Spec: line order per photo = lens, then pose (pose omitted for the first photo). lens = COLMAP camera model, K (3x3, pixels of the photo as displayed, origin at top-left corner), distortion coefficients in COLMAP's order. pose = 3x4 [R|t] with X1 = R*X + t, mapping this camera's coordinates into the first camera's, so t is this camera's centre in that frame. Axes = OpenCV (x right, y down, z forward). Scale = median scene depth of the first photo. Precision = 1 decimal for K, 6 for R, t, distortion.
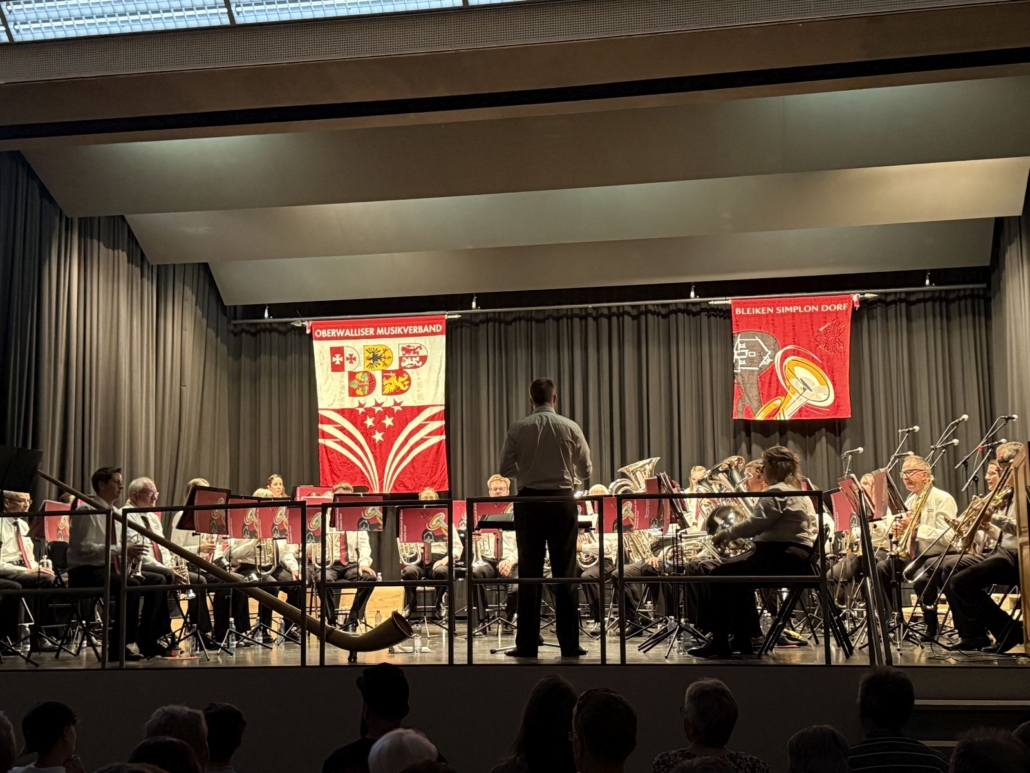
lens RADIAL K [[1397.4, 0, 527.4], [0, 1397.4, 393.0], [0, 0, 1]] dist [0.228685, -0.588508]
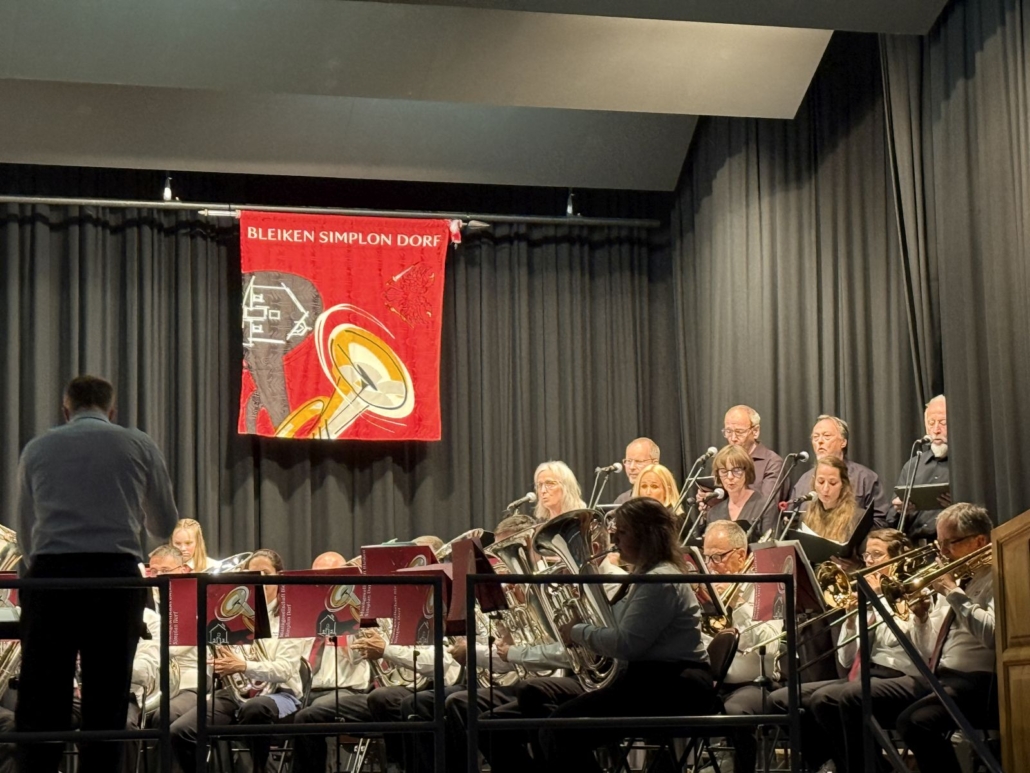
lens RADIAL K [[2896.7, 0, 546.3], [0, 2896.7, 385.2], [0, 0, 1]] dist [0.154447, 0.390616]
pose [[0.876784, 0.049910, 0.478288, -0.280339], [-0.053603, 0.998545, -0.005936, 0.000233], [-0.477888, -0.020433, 0.878183, -0.025704]]
